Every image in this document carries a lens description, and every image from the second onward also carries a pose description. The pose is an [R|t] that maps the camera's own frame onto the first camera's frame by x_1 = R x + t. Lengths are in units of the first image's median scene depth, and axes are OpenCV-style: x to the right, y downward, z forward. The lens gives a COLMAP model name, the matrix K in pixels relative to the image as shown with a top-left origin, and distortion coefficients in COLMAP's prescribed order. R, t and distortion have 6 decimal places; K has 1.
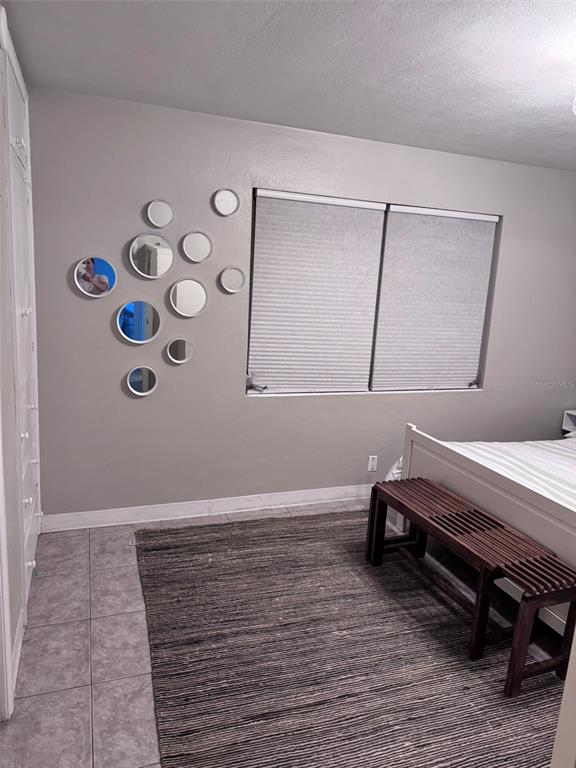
lens RADIAL K [[543.5, 0, 290.3], [0, 543.5, 384.8], [0, 0, 1]] dist [0.036699, -0.038765]
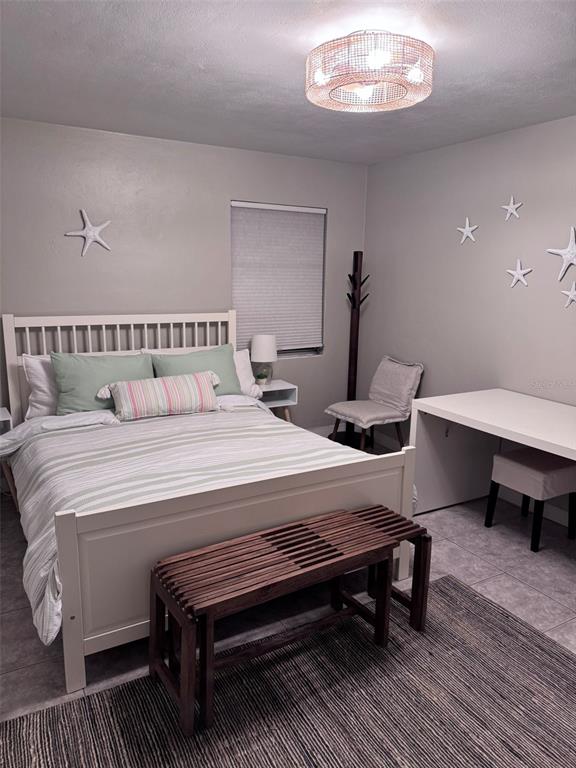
lens RADIAL K [[543.5, 0, 292.8], [0, 543.5, 381.7], [0, 0, 1]] dist [0.036699, -0.038765]
pose [[-0.166932, -0.250346, 0.953656, -0.400210], [0.165242, 0.946444, 0.277378, -0.213381], [-0.972023, 0.203887, -0.116624, 1.031470]]
